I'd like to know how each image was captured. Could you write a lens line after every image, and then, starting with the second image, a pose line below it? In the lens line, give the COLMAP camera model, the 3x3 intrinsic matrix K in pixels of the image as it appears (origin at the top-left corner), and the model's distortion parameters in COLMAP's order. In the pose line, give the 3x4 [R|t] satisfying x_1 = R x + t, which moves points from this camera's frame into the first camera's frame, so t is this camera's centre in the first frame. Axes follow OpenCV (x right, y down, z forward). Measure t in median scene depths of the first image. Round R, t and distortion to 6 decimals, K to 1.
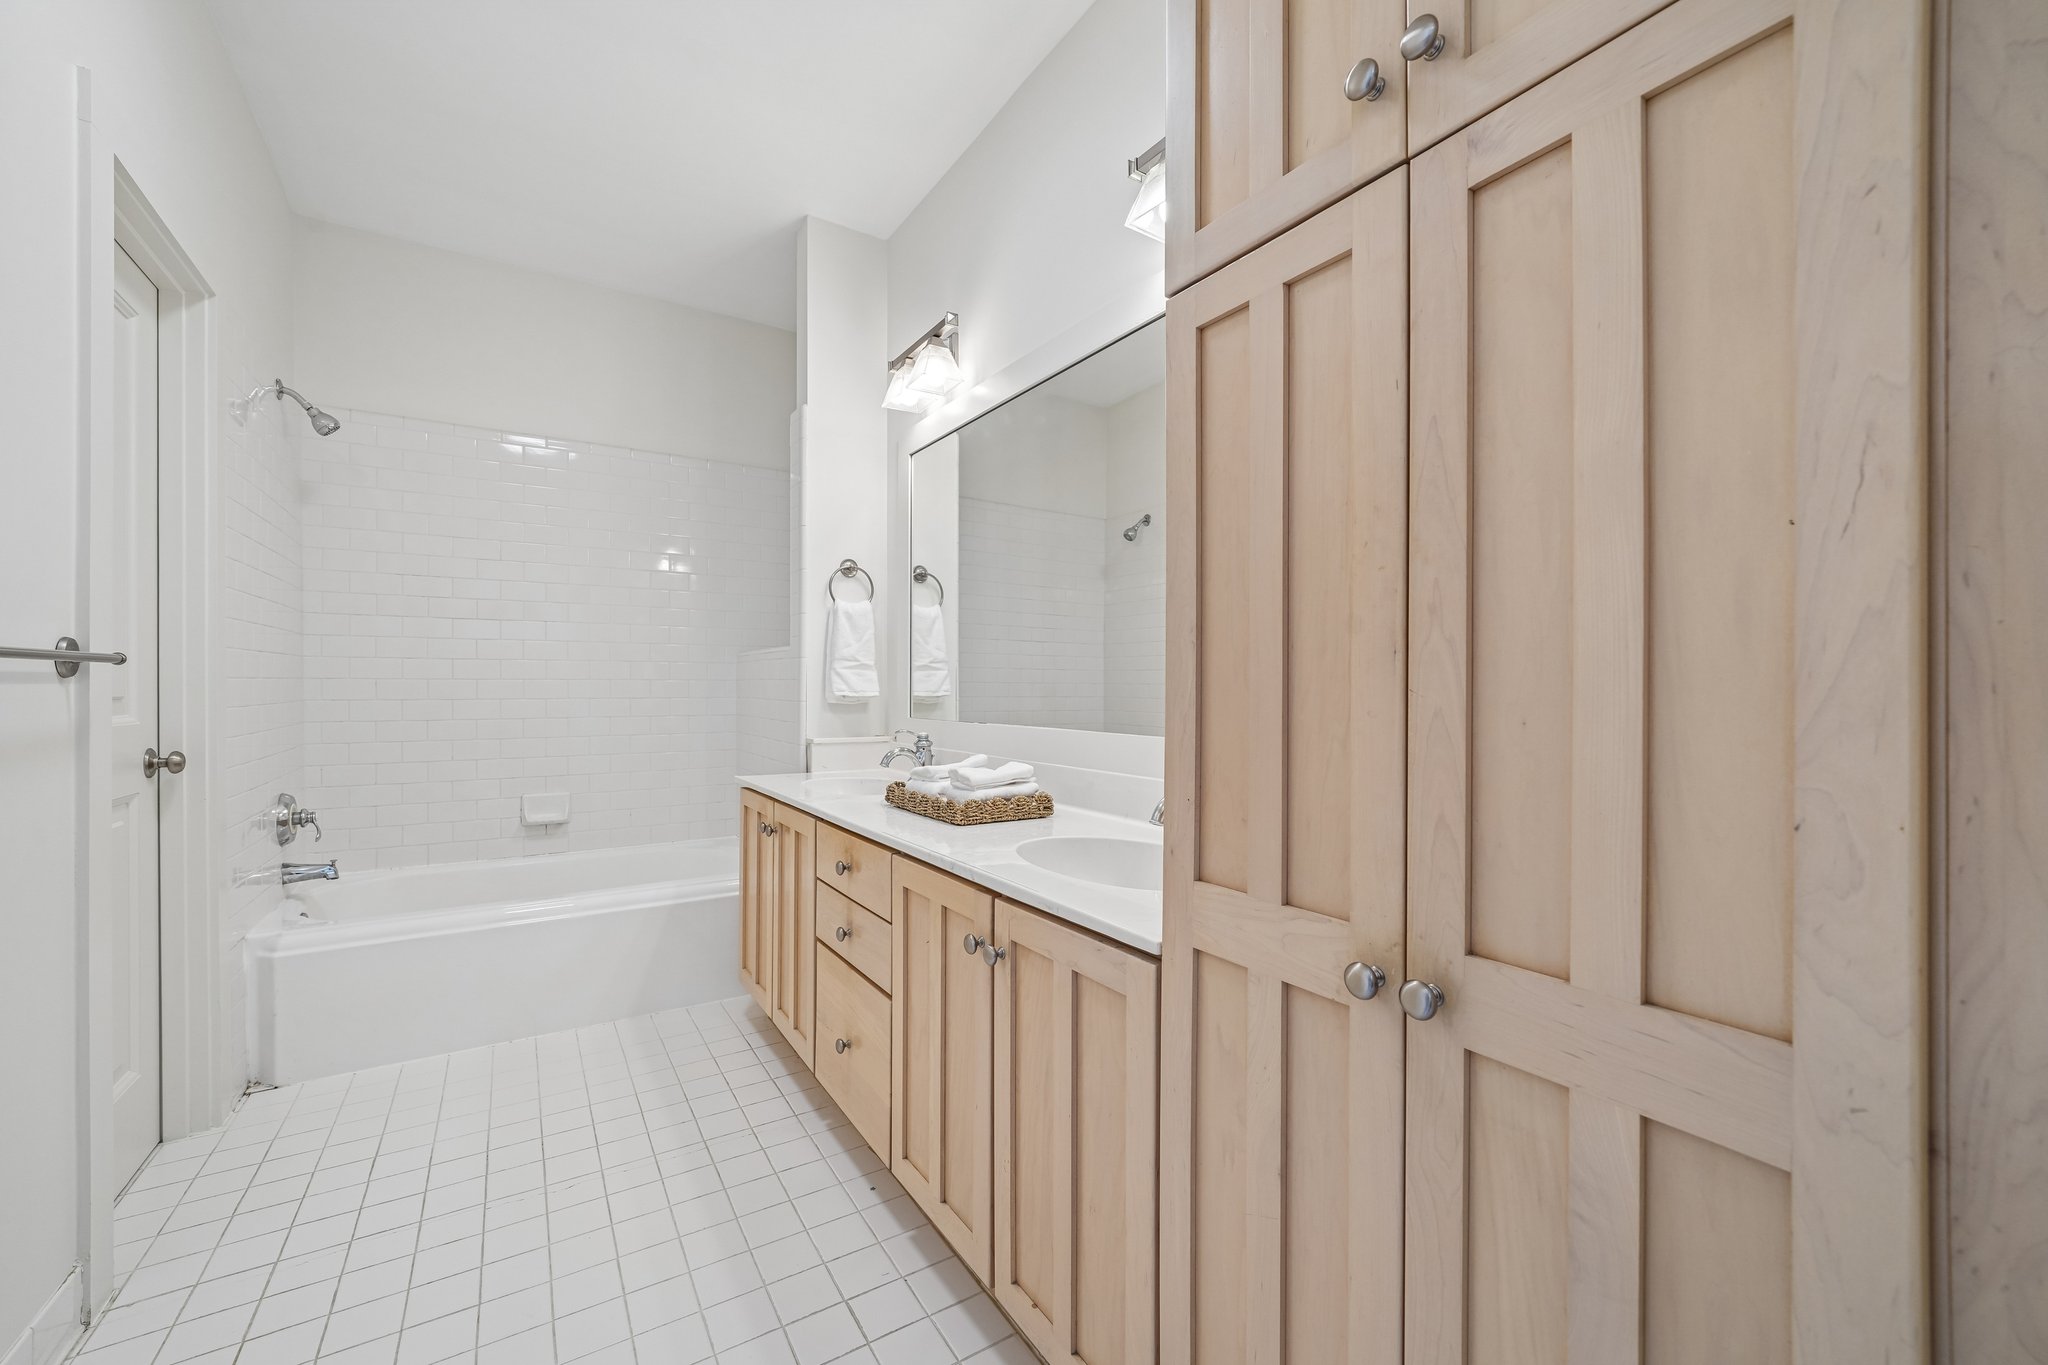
lens RADIAL K [[828.8, 0, 1027.5], [0, 828.8, 681.3], [0, 0, 1]] dist [-0.000822, 0.000305]
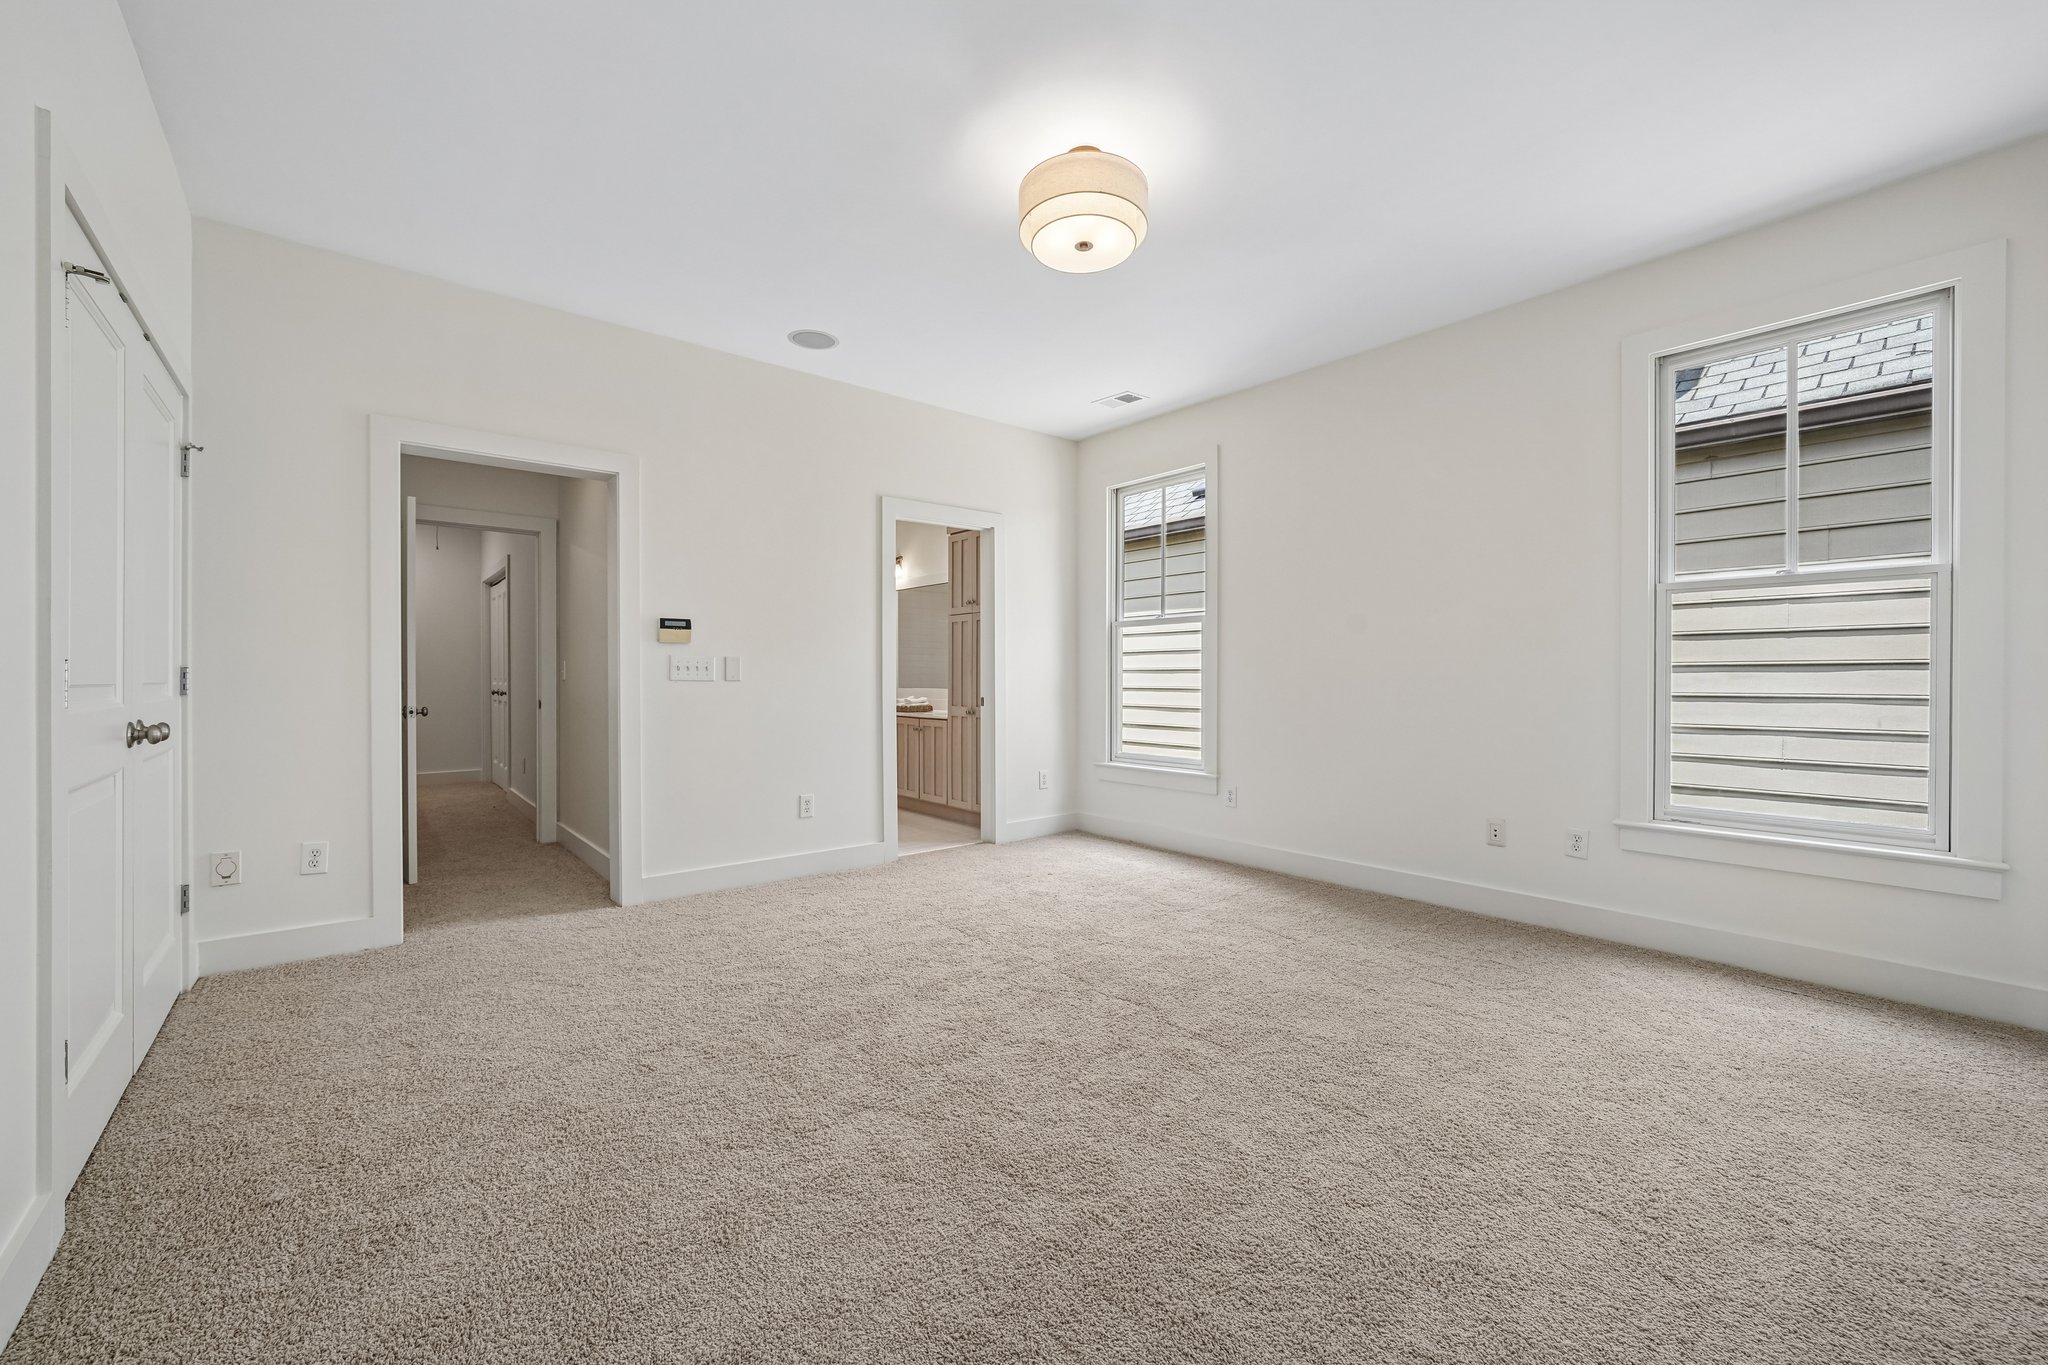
lens RADIAL K [[828.8, 0, 1021.0], [0, 828.8, 678.1], [0, 0, 1]] dist [-0.000822, 0.000305]
pose [[0.993491, -0.002272, 0.113886, -0.000898], [0.002049, 0.999996, 0.002072, 0.006759], [-0.113890, -0.001825, 0.993492, -4.990332]]
